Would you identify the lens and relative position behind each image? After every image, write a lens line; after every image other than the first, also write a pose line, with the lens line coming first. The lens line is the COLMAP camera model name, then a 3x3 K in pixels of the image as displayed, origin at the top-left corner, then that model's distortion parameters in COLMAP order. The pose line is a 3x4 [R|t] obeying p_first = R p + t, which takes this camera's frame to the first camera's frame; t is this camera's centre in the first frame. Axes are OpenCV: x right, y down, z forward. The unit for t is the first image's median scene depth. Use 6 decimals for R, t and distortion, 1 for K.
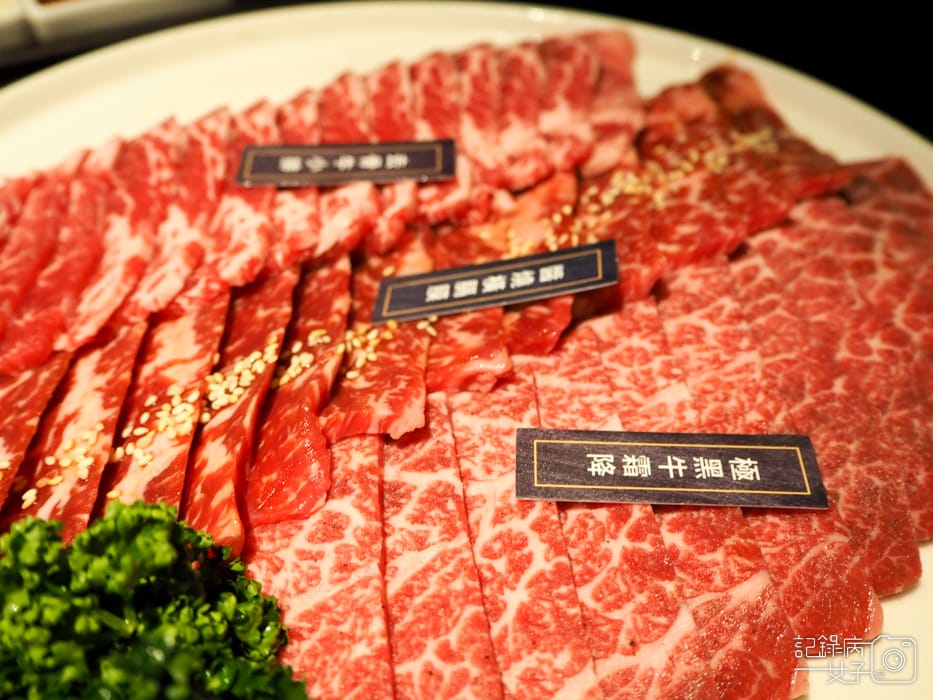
lens RADIAL K [[973.9, 0, 466.5], [0, 973.9, 350.0], [0, 0, 1]] dist [0.020369, 0.005895]
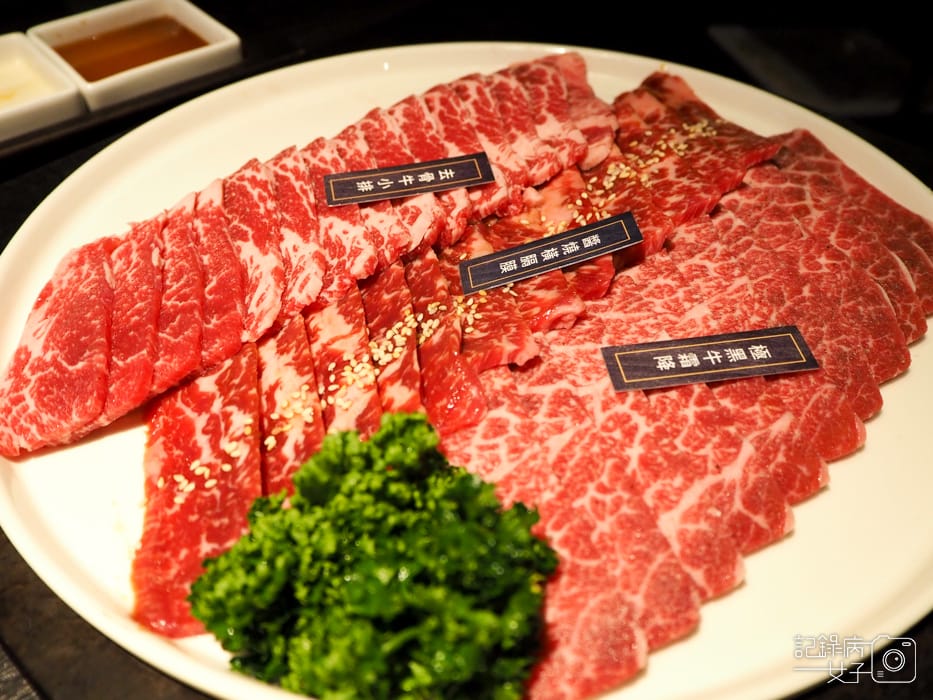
lens RADIAL K [[973.9, 0, 466.5], [0, 973.9, 350.0], [0, 0, 1]] dist [0.020369, 0.005895]
pose [[0.983096, -0.134823, 0.123876, -0.296659], [0.136094, 0.990694, -0.001820, 0.055851], [-0.122478, 0.018648, 0.992296, -0.360953]]
